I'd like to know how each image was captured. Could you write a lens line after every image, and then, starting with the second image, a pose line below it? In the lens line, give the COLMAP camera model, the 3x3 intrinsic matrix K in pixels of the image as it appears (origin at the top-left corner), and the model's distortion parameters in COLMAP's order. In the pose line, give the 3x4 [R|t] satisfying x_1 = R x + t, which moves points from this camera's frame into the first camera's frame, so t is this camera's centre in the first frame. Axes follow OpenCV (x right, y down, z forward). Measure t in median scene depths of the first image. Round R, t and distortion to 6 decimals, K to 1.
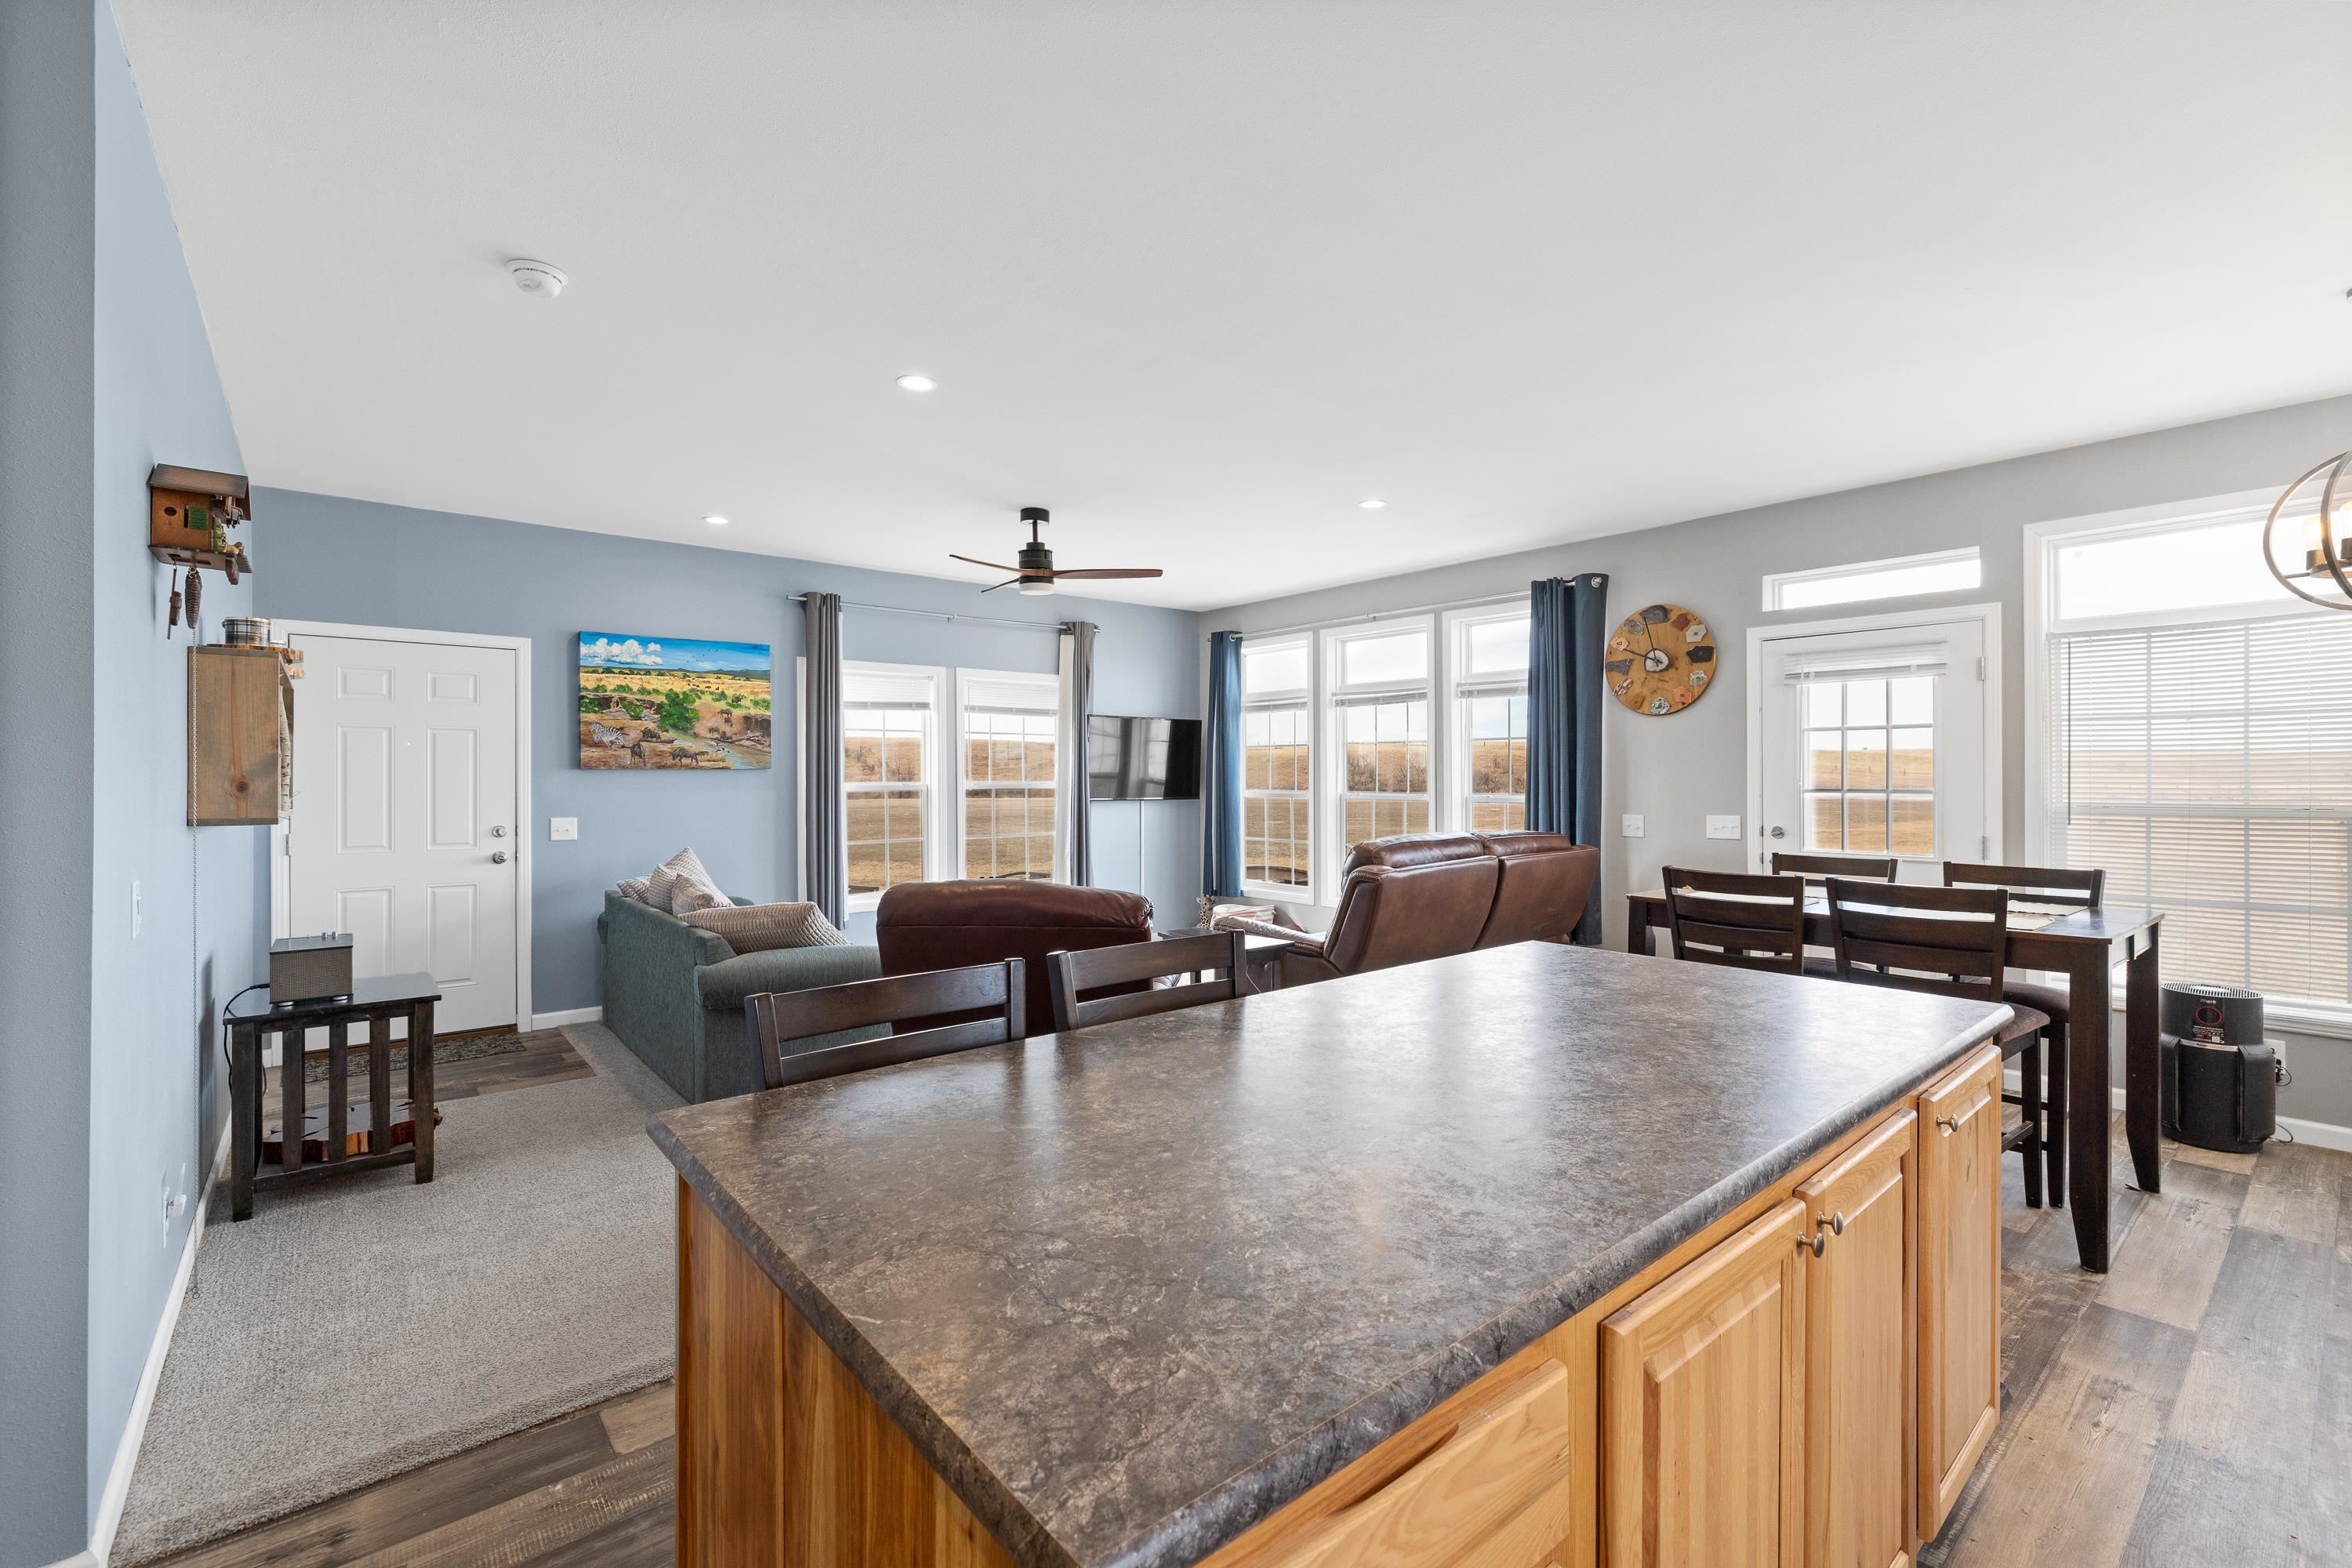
lens RADIAL K [[1020.0, 0, 1189.0], [0, 1020.0, 779.2], [0, 0, 1]] dist [-0.002854, 0.001592]
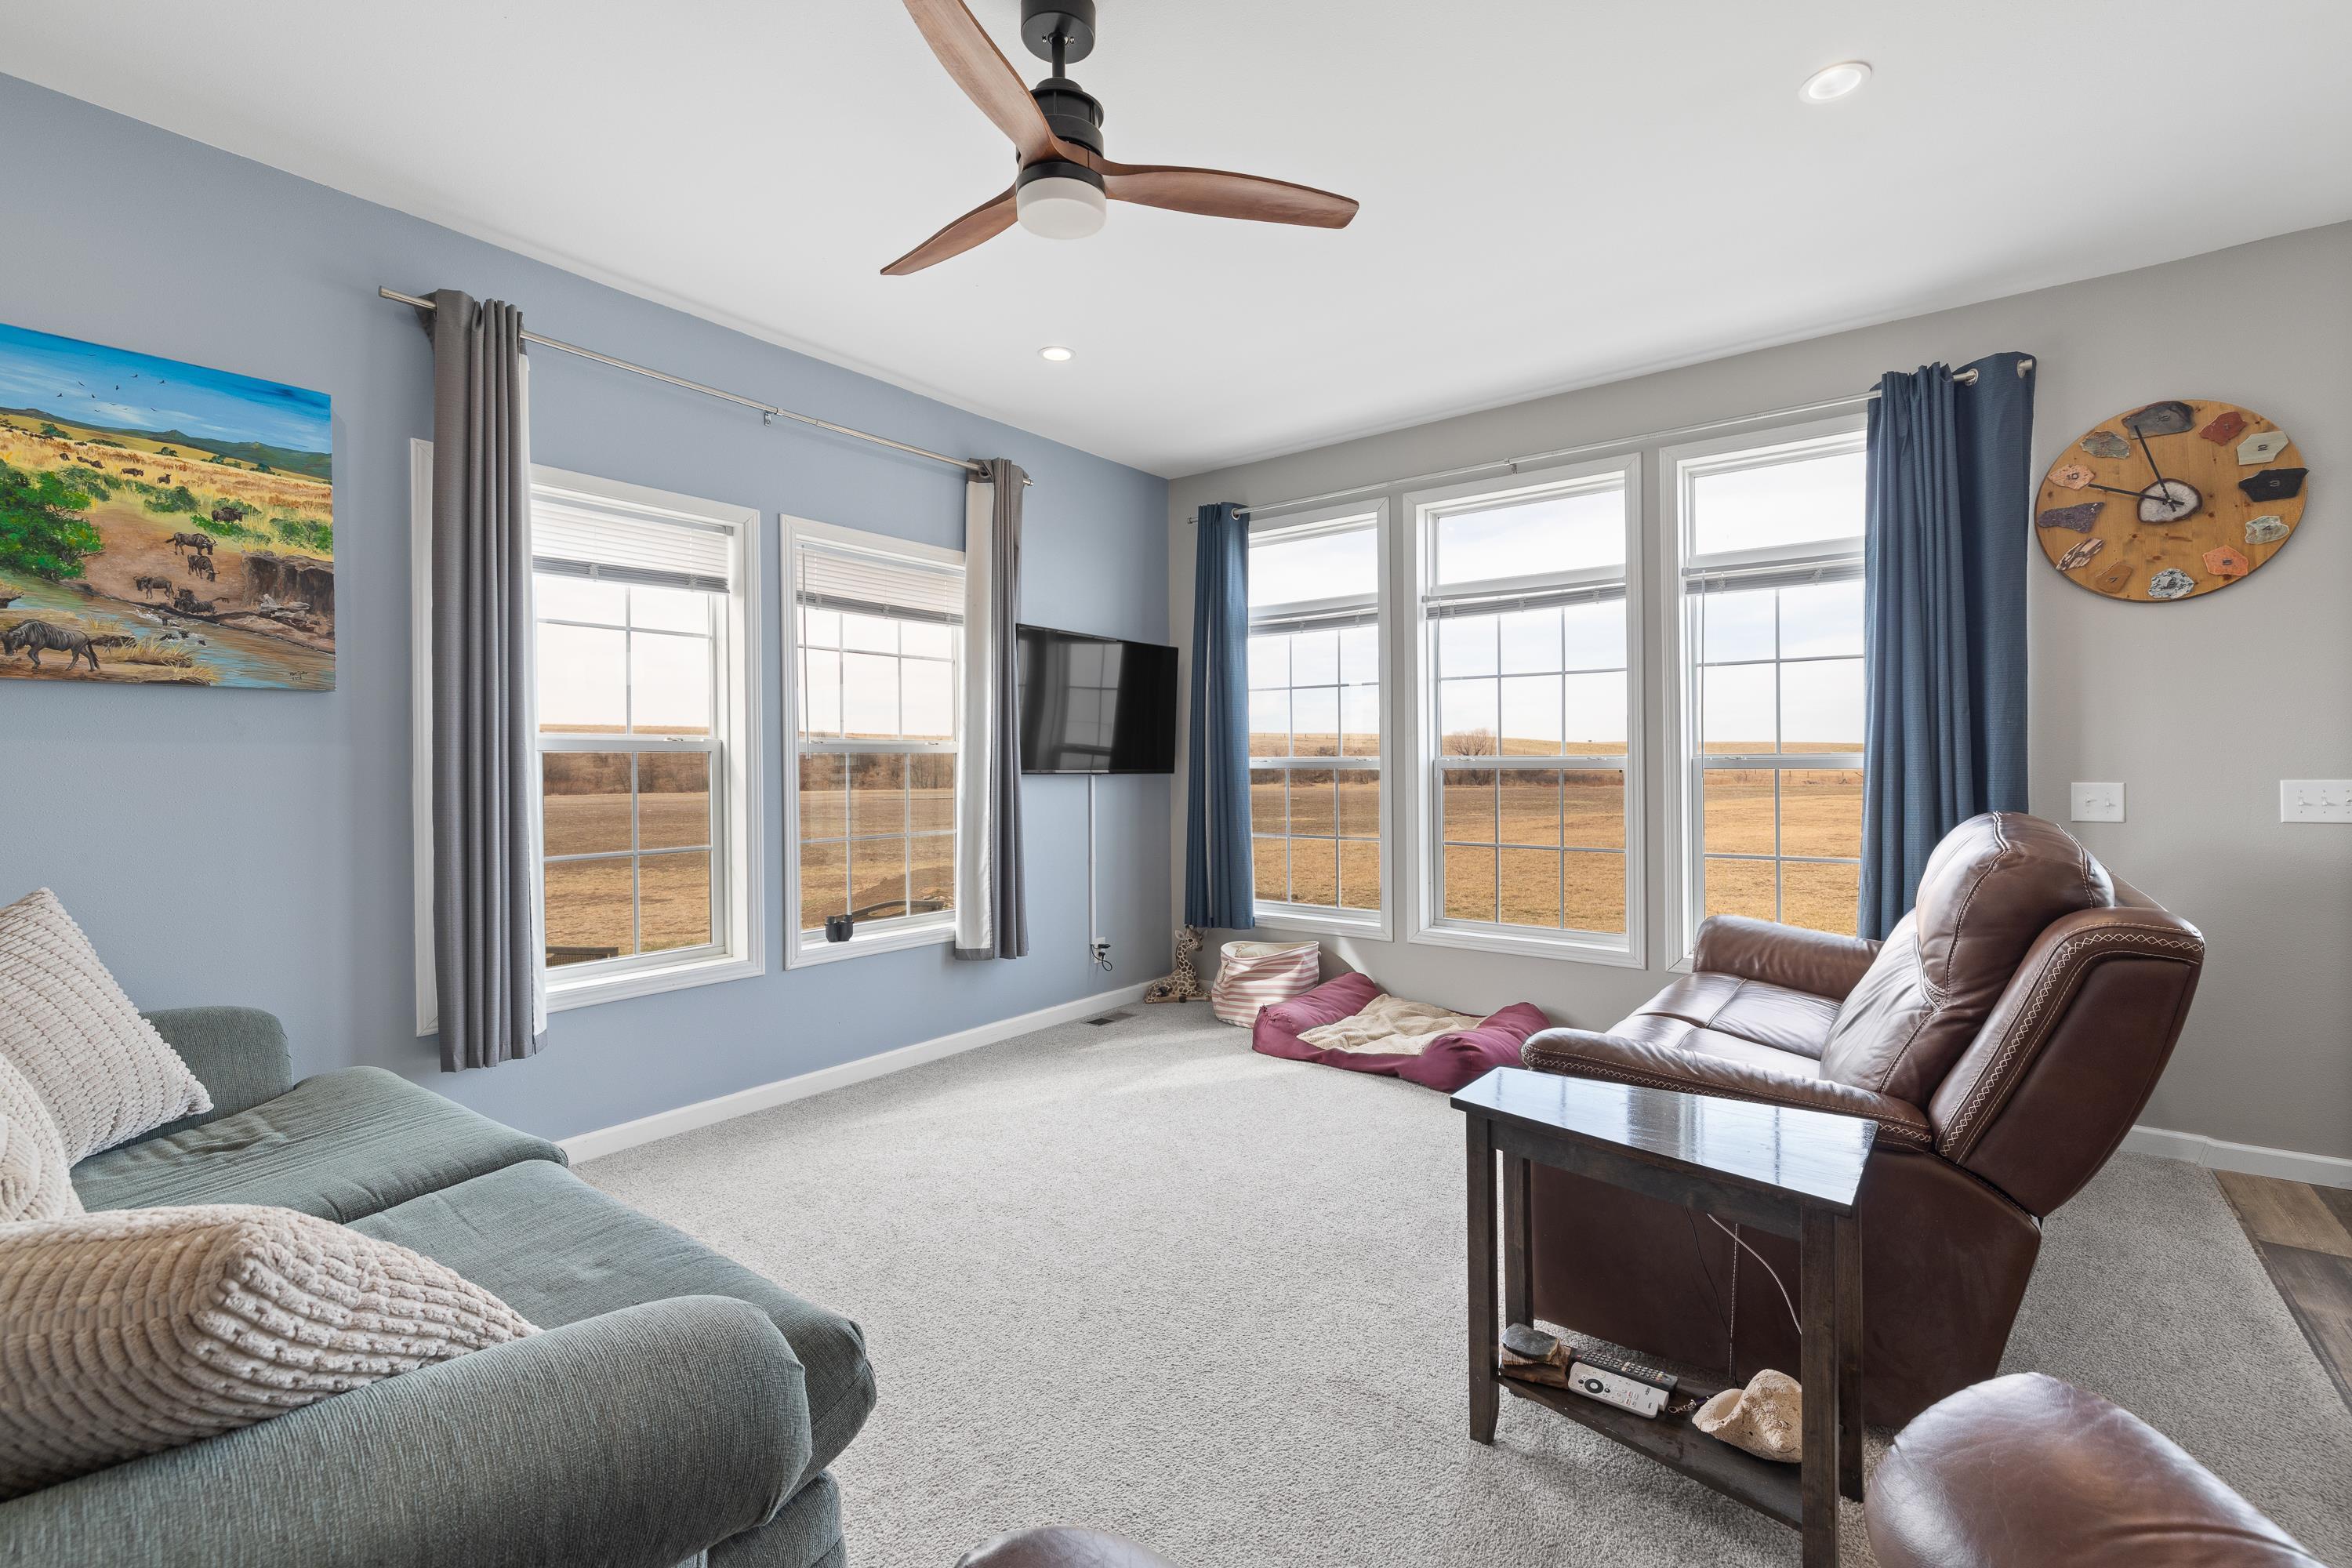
lens RADIAL K [[1020.0, 0, 1191.5], [0, 1020.0, 768.1], [0, 0, 1]] dist [-0.002854, 0.001592]
pose [[0.974986, -0.003691, 0.222235, -0.172363], [0.004535, 0.999984, -0.003286, 0.026343], [-0.222219, 0.004212, 0.974988, 0.554006]]
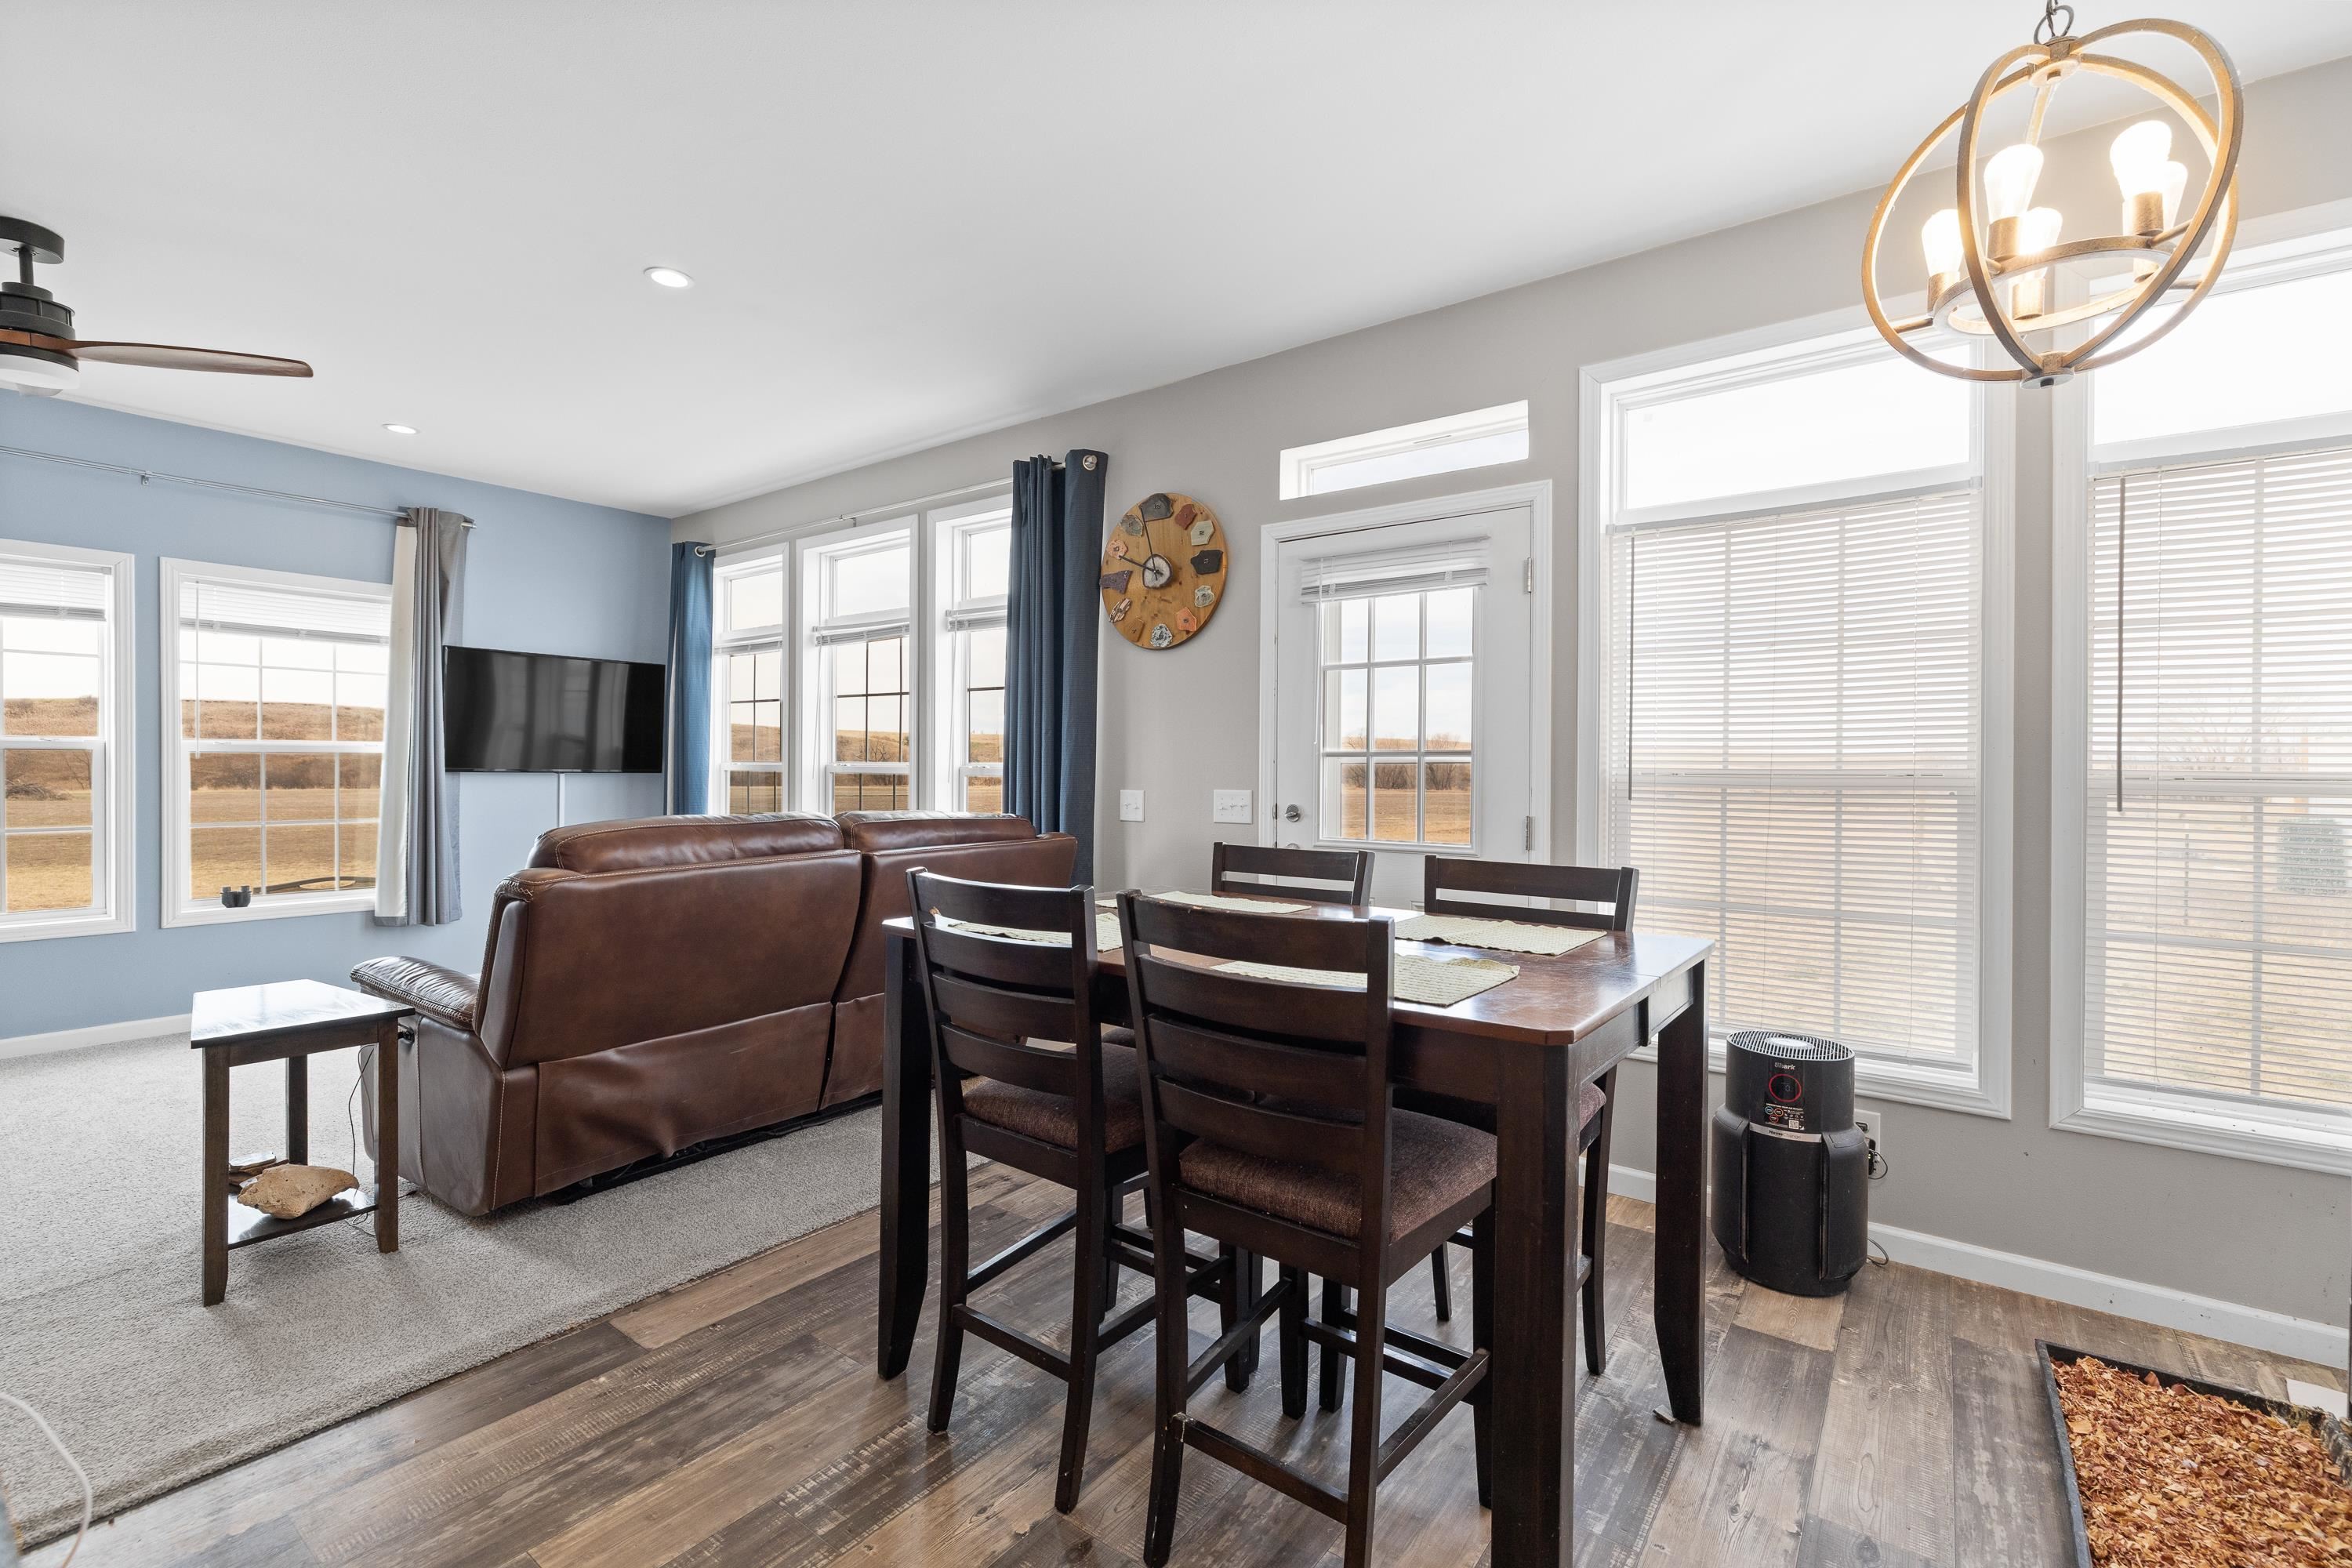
lens RADIAL K [[1020.0, 0, 1193.7], [0, 1020.0, 776.9], [0, 0, 1]] dist [-0.002854, 0.001592]
pose [[0.973154, 0.008628, 0.229992, 0.307769], [-0.009846, 0.999943, 0.004151, 0.021820], [-0.229943, -0.006304, 0.973184, 0.290515]]
